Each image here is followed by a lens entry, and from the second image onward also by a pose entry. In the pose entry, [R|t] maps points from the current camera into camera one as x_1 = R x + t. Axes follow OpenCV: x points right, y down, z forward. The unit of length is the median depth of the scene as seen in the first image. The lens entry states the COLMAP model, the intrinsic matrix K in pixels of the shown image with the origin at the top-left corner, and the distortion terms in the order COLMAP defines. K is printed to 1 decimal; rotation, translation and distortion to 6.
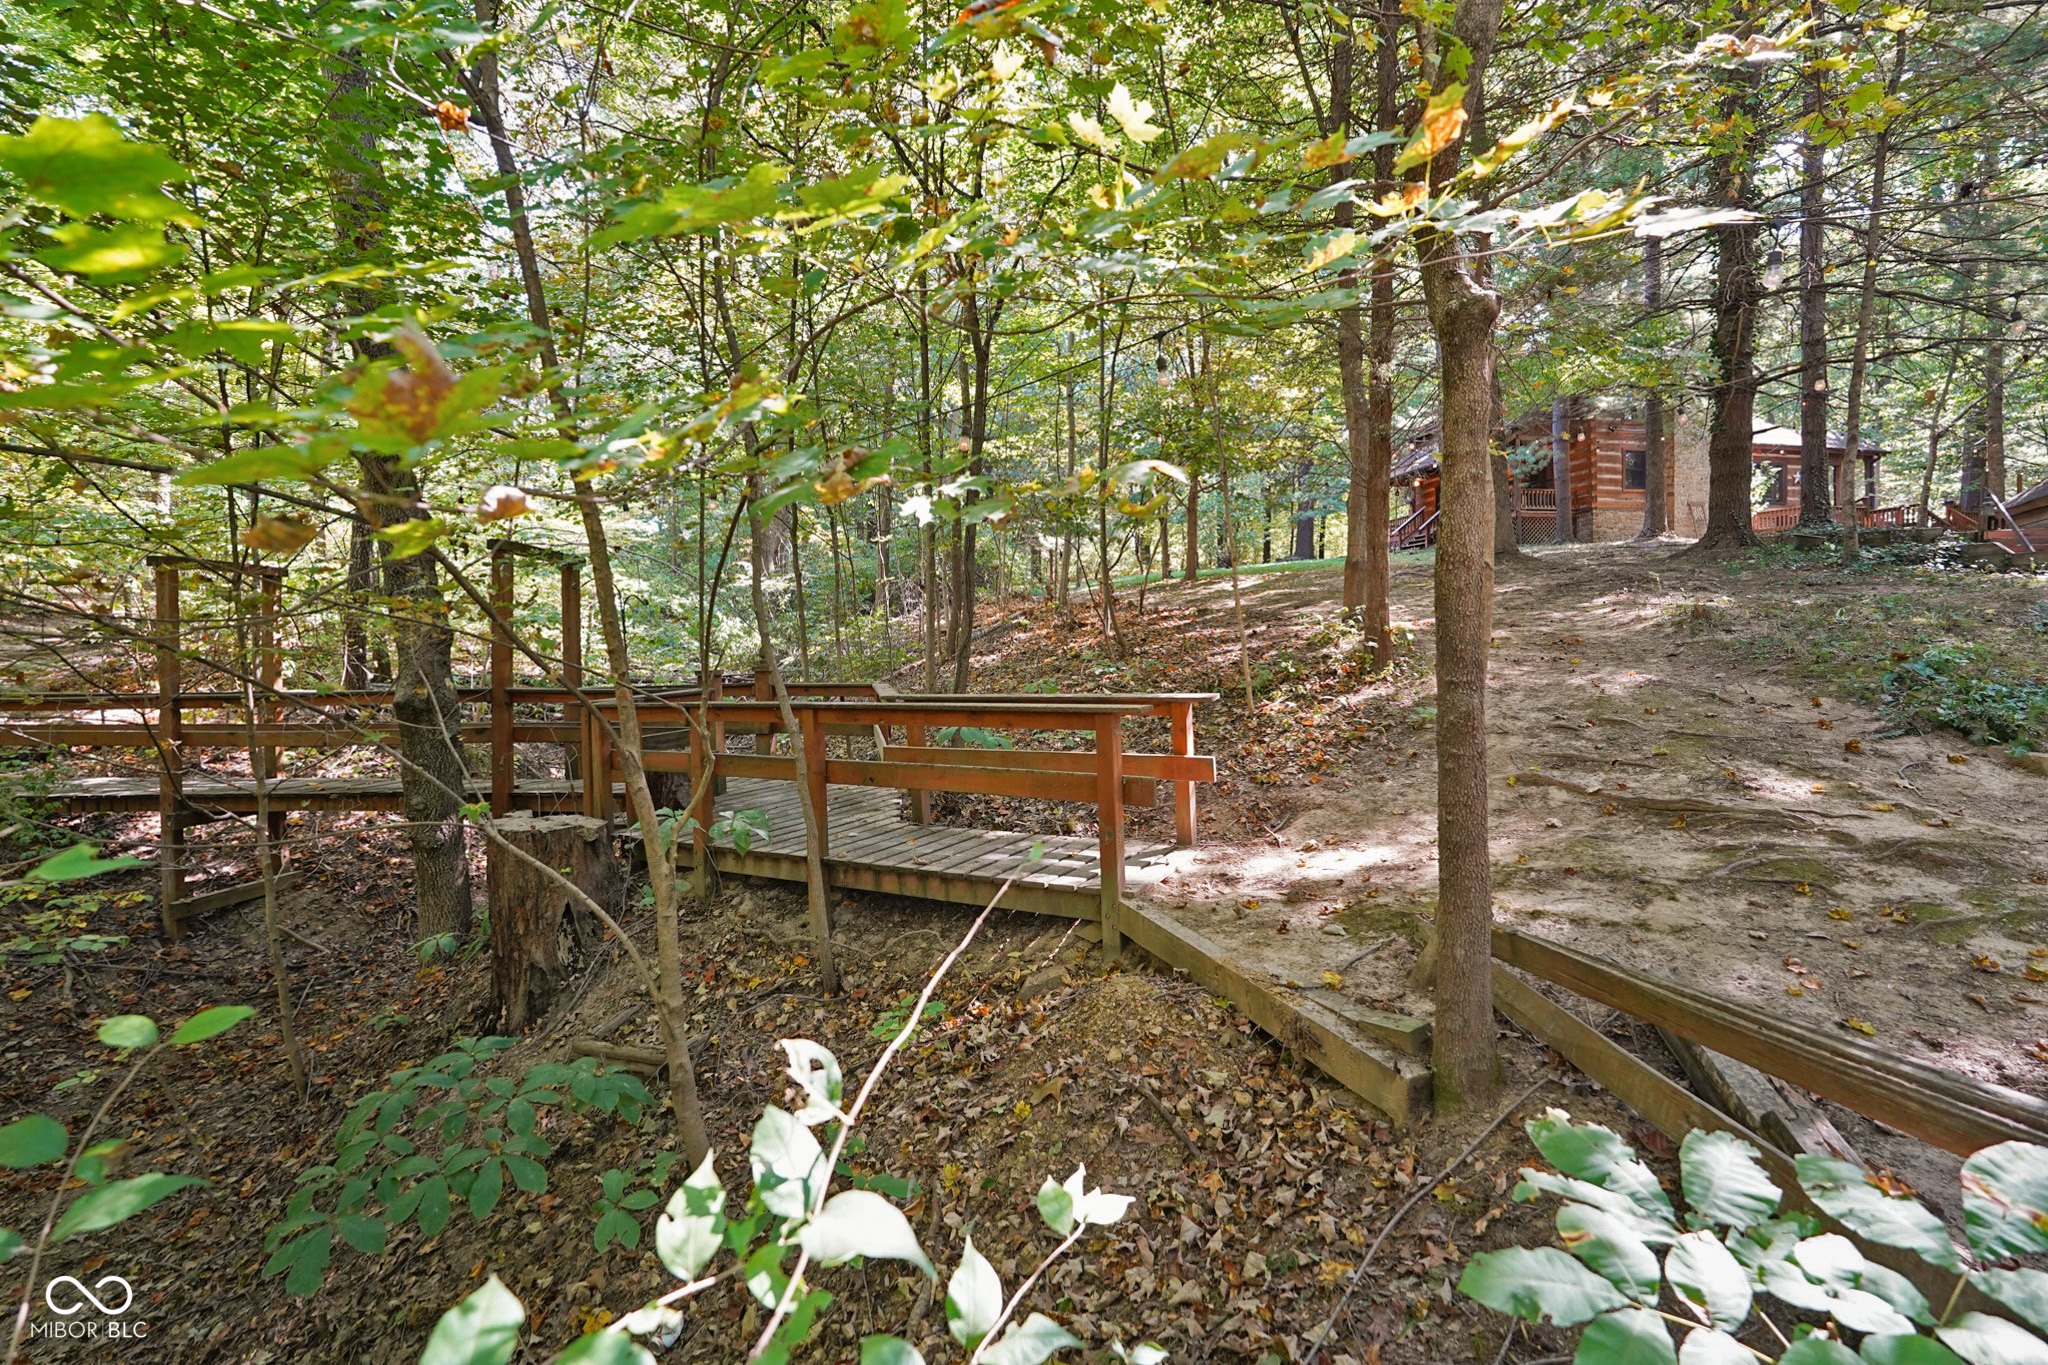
lens RADIAL K [[937.6, 0, 1024.0], [0, 937.6, 682.5], [0, 0, 1]] dist [0.000180, 0.000100]
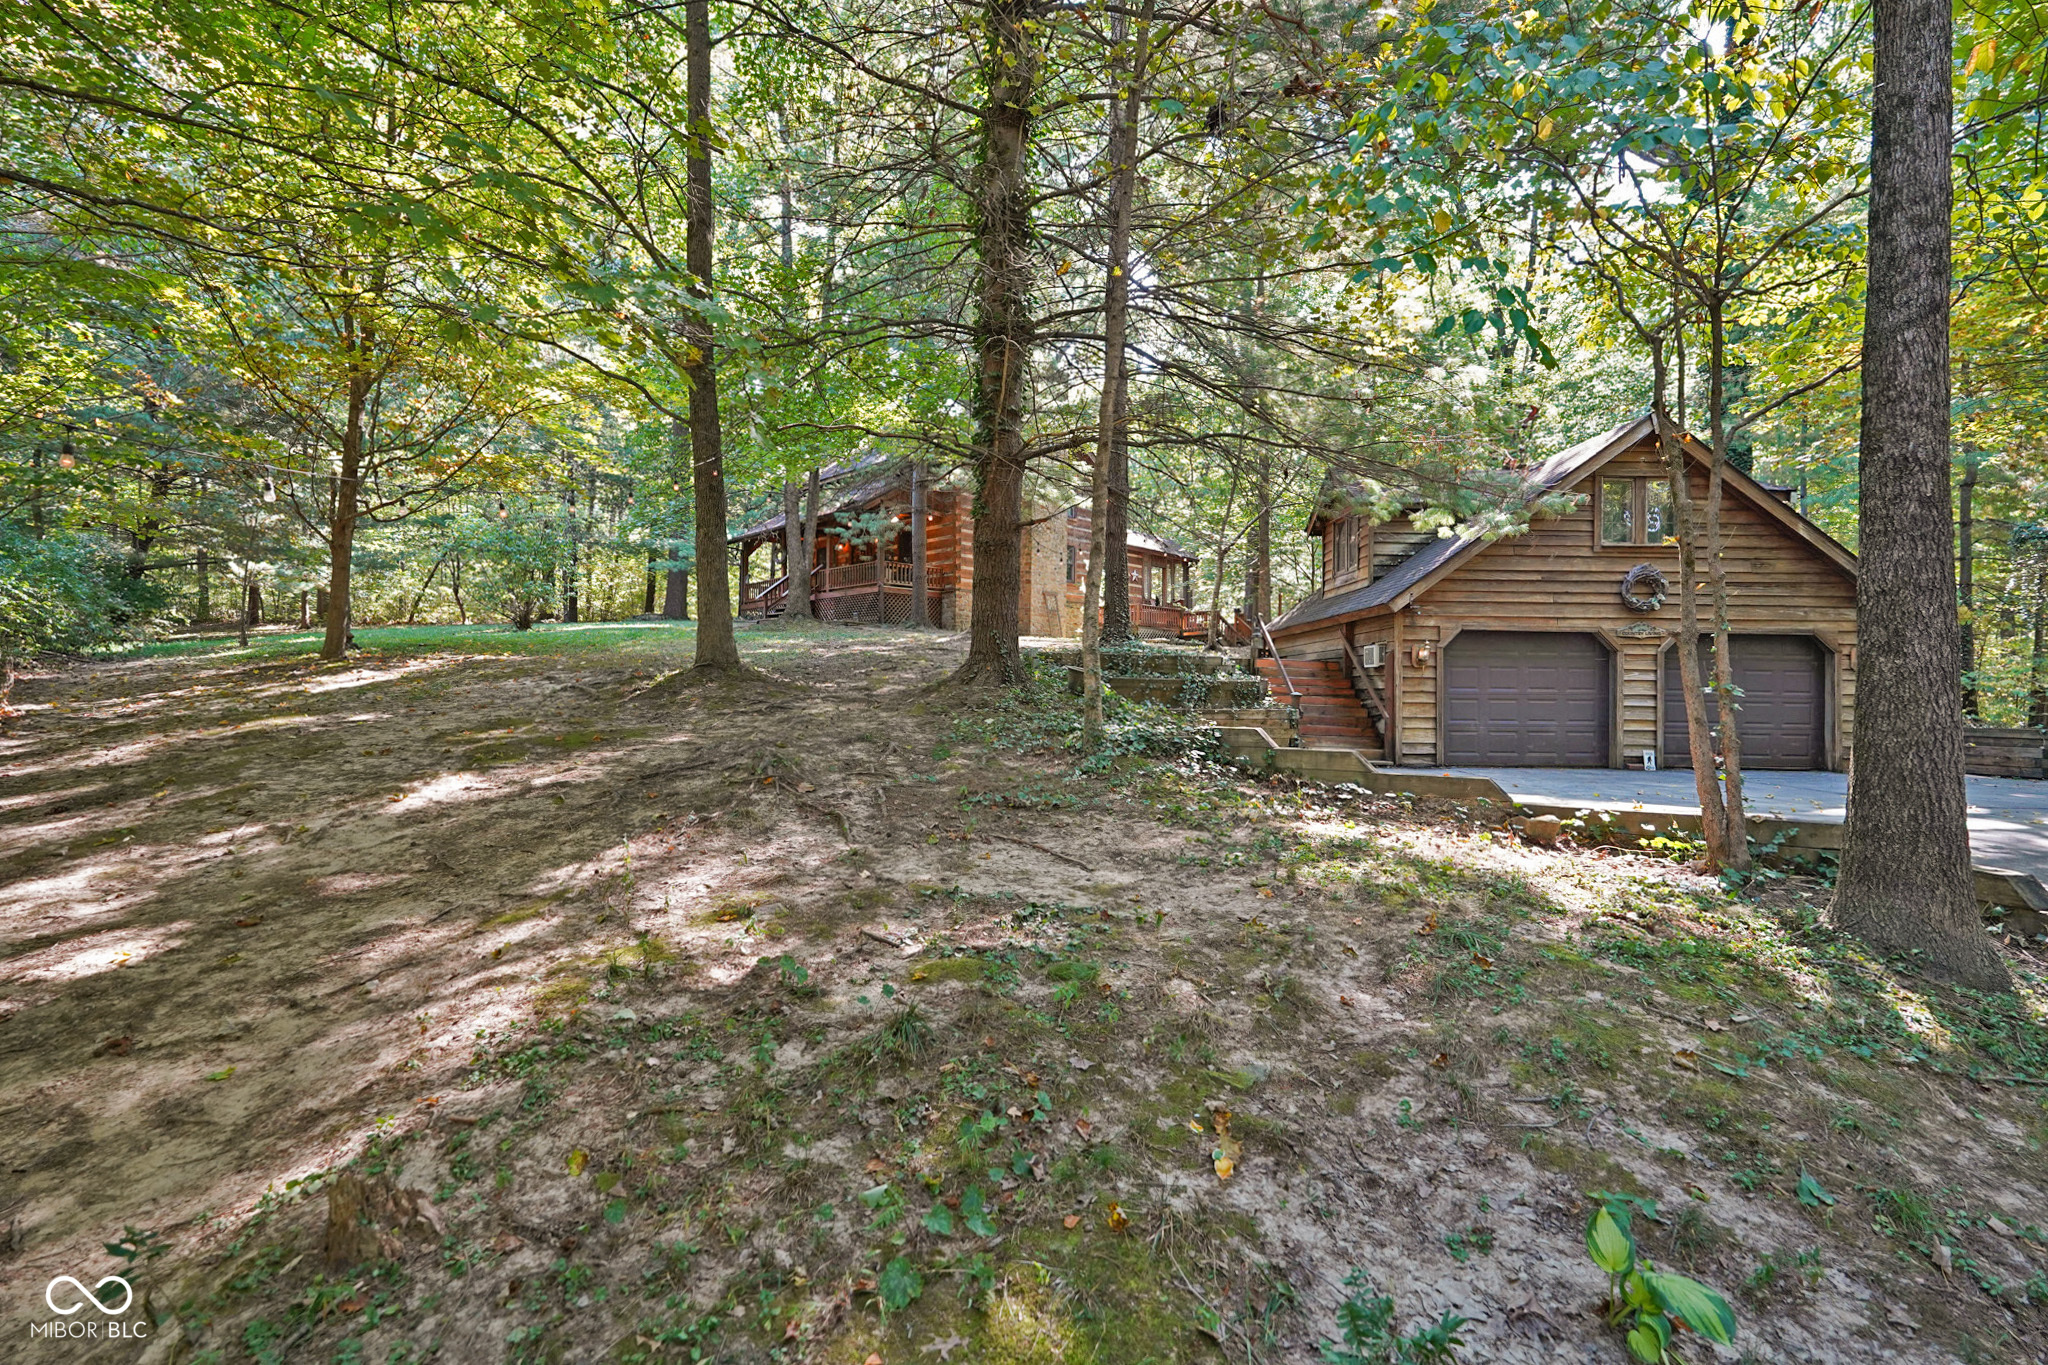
lens RADIAL K [[937.6, 0, 1024.0], [0, 937.6, 682.5], [0, 0, 1]] dist [0.000180, 0.000100]
pose [[0.855499, 0.021816, 0.517344, 0.335582], [0.007668, 0.998469, -0.054784, -0.084287], [-0.517747, 0.050835, 0.854022, 0.316149]]
